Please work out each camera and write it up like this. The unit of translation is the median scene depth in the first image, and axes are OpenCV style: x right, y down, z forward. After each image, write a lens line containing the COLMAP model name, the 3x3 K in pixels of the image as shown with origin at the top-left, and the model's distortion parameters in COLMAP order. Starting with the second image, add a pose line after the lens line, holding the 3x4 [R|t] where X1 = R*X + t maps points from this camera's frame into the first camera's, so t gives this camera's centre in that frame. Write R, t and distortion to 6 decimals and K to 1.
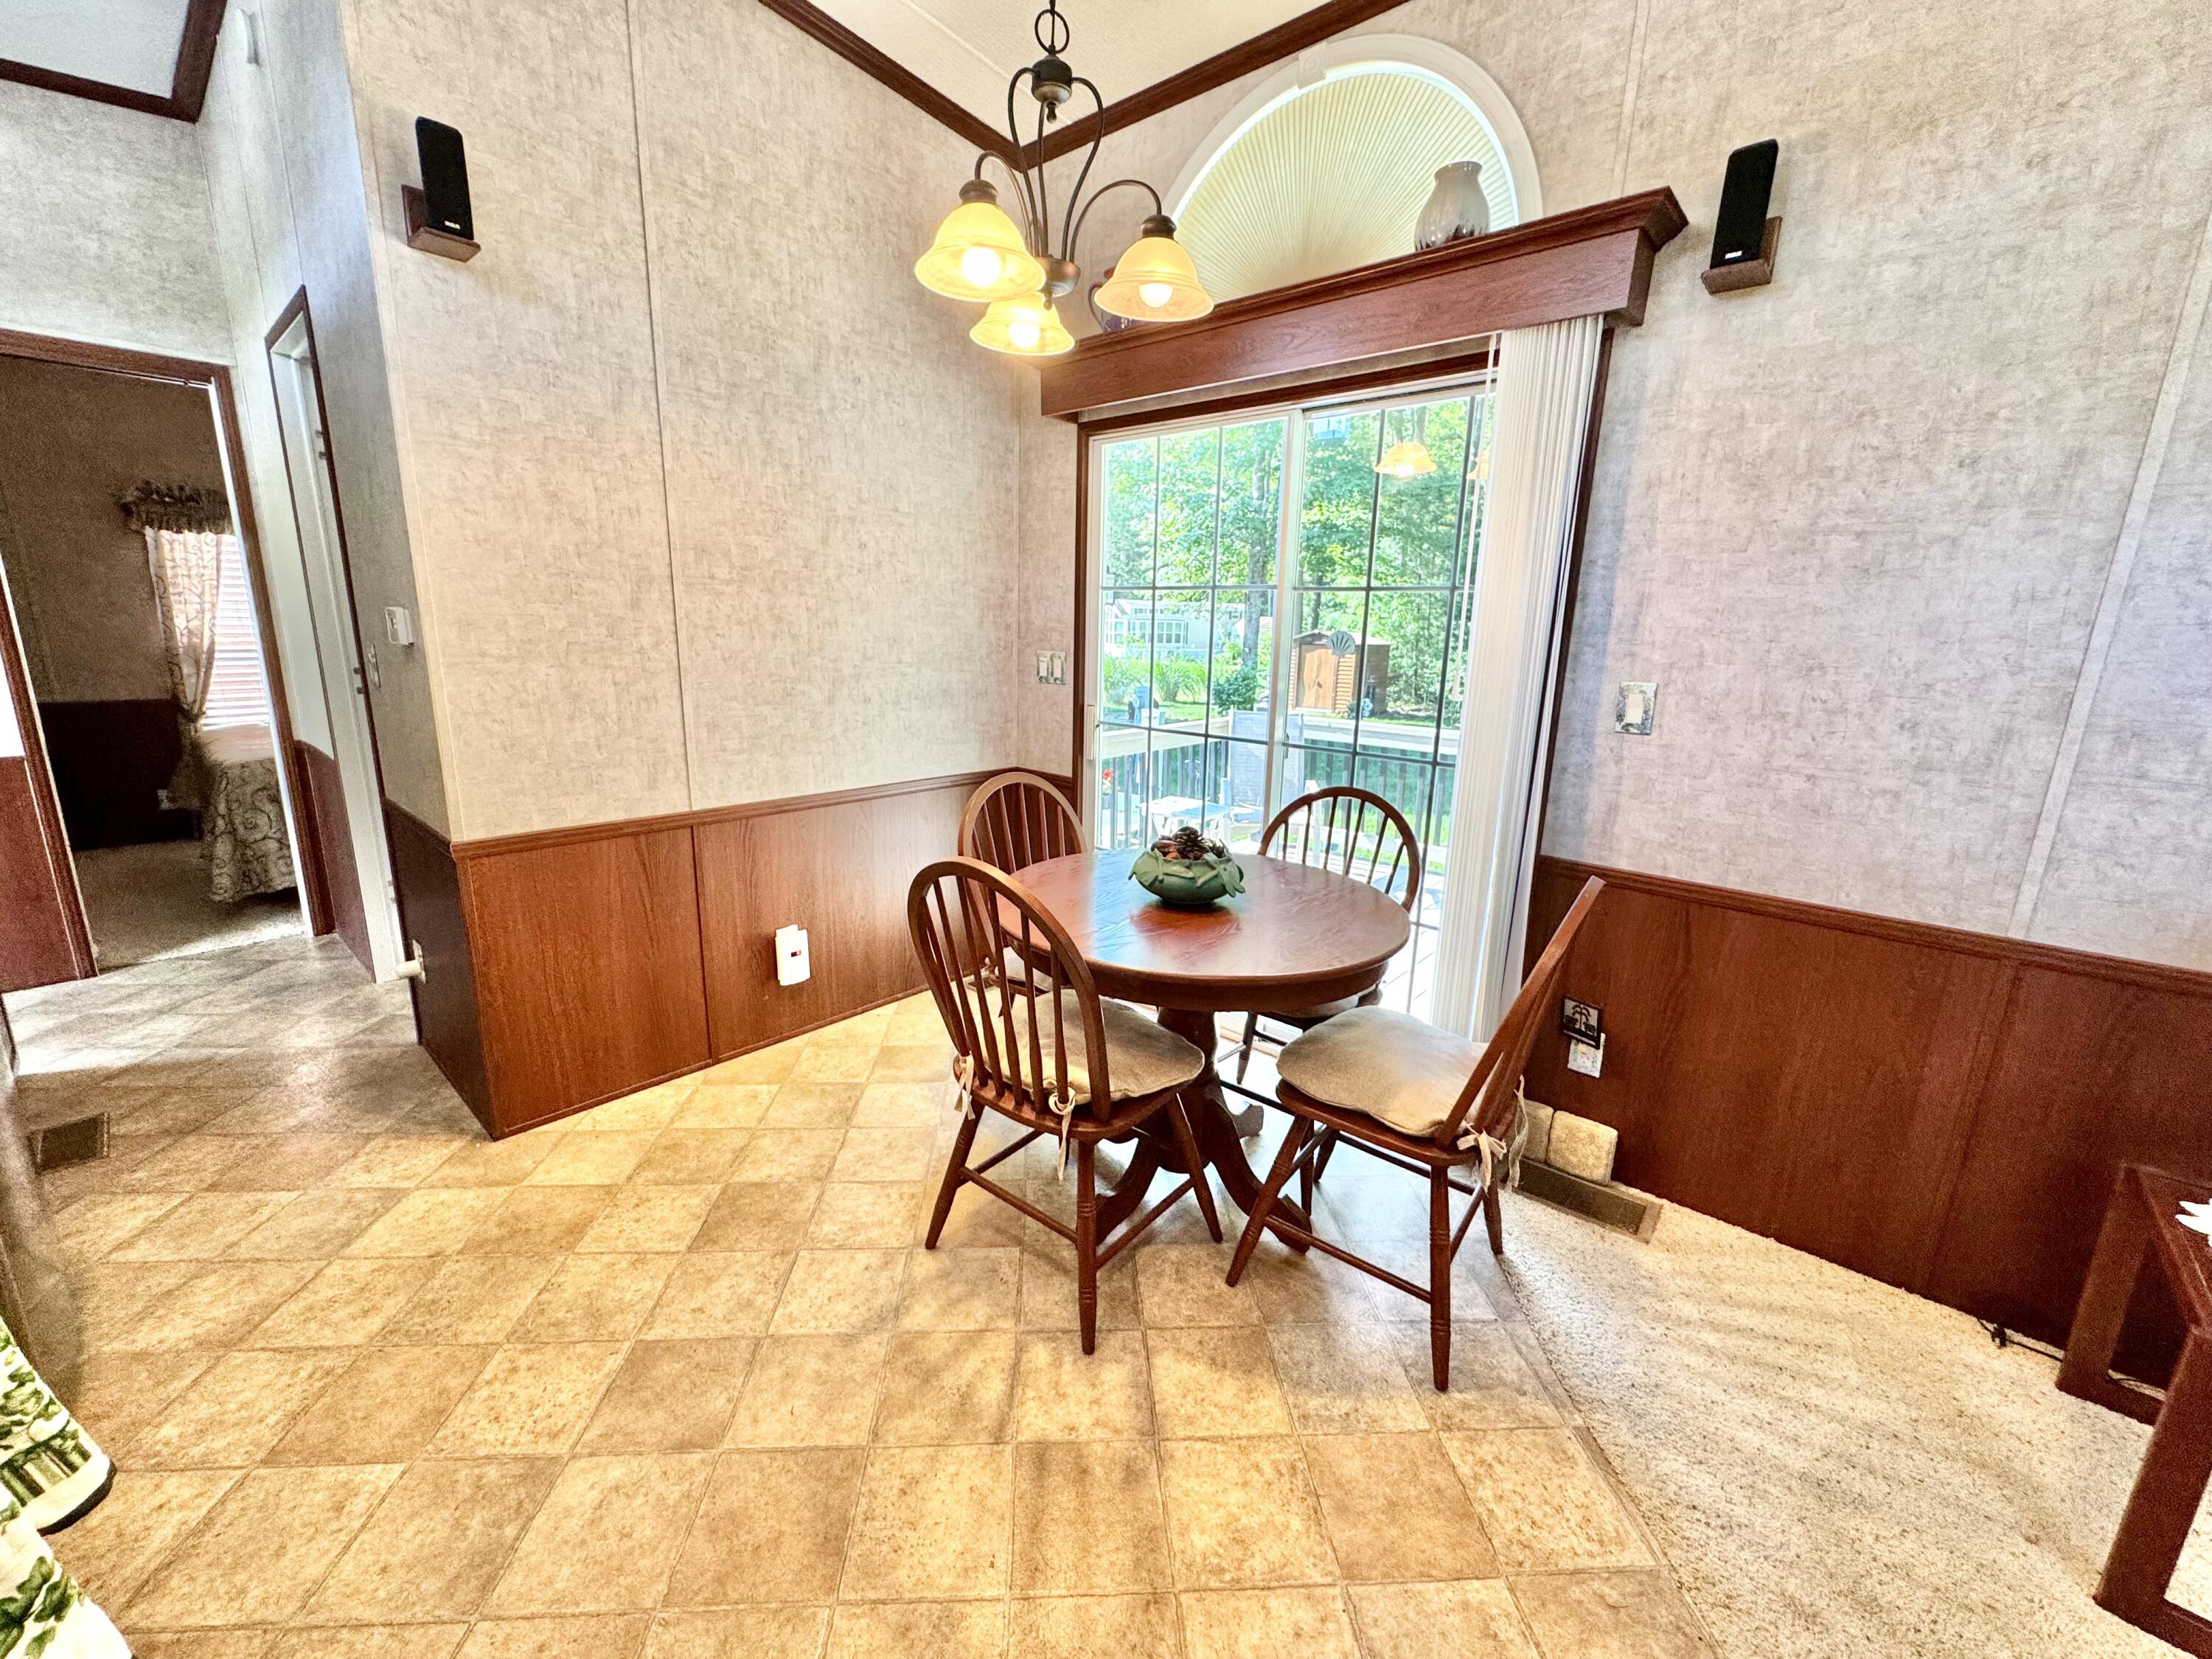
lens RADIAL K [[889.9, 0, 1112.7], [0, 889.9, 823.1], [0, 0, 1]] dist [-0.003501, 0.000480]
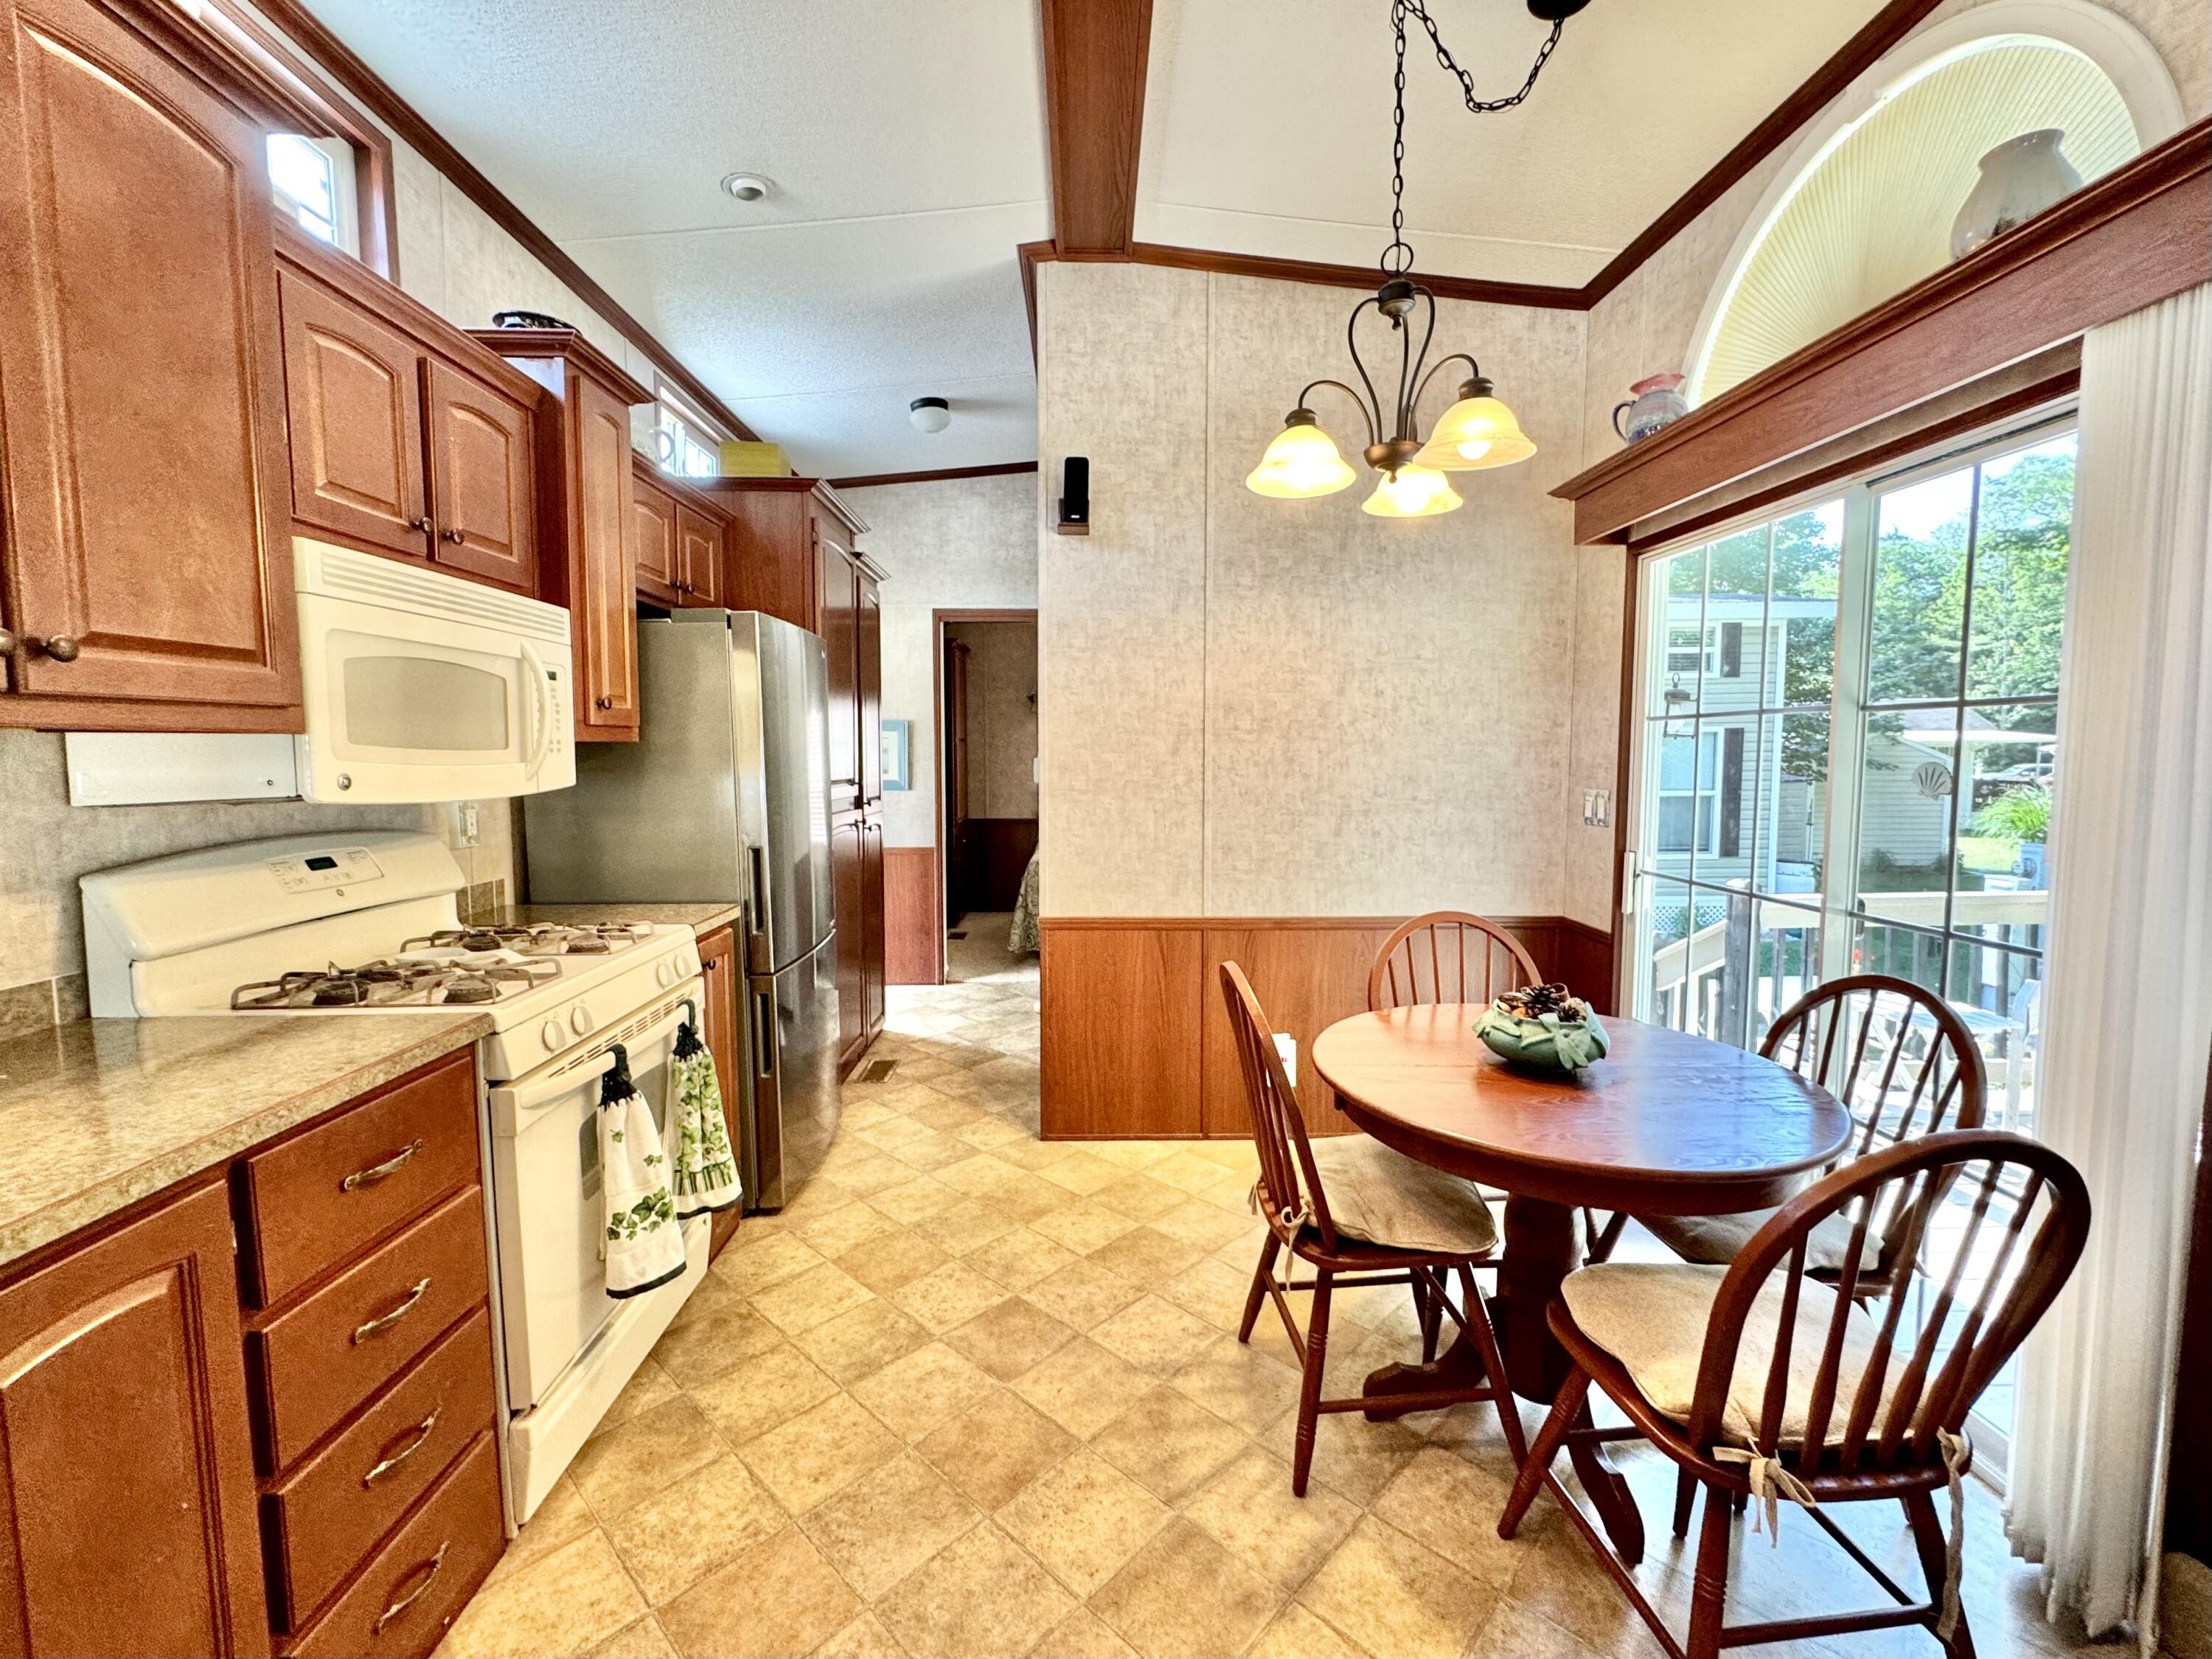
lens RADIAL K [[940.8, 0, 1109.3], [0, 940.8, 822.1], [0, 0, 1]] dist [-0.002499, 0.000447]
pose [[0.677350, 0.029210, -0.735081, 0.403668], [-0.144822, 0.984953, -0.094309, -0.001543], [0.721265, 0.170336, 0.671388, 0.024555]]
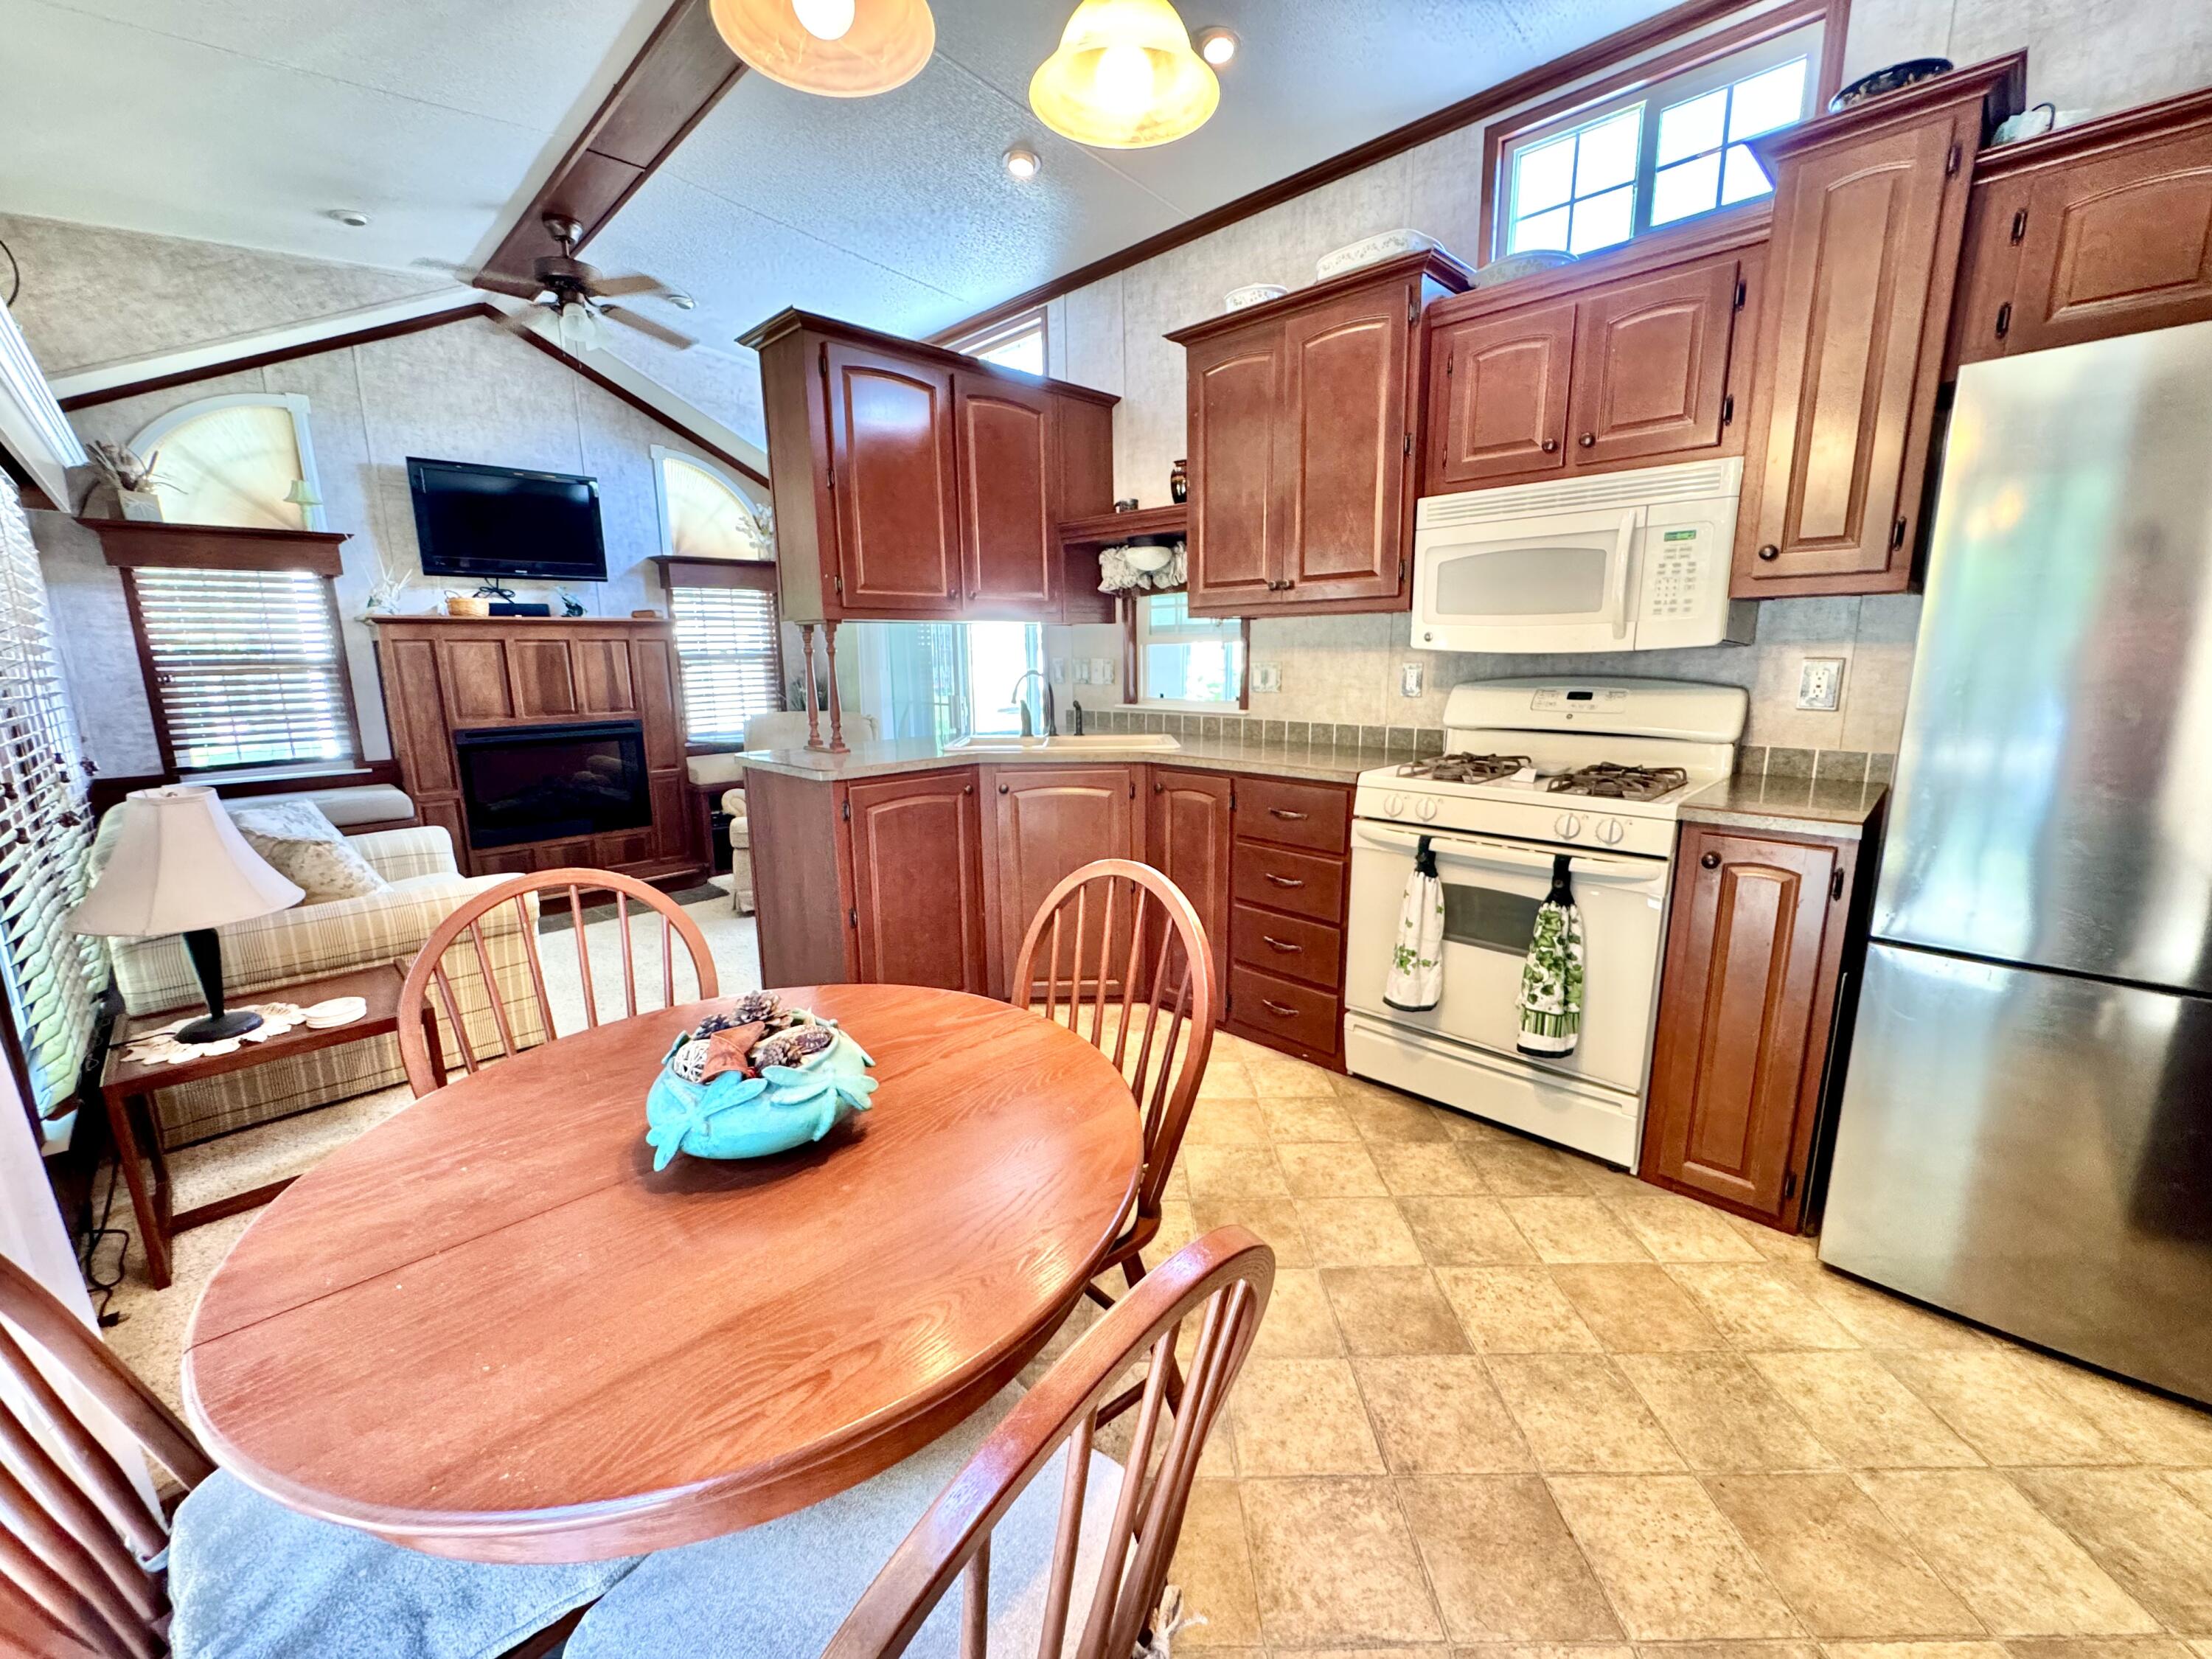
lens RADIAL K [[889.9, 0, 1097.6], [0, 889.9, 822.3], [0, 0, 1]] dist [-0.003501, 0.000480]
pose [[-0.997514, -0.028814, 0.064305, -0.118350], [-0.000515, 0.915531, 0.402246, -0.243884], [-0.070463, 0.401213, -0.913271, 1.190642]]
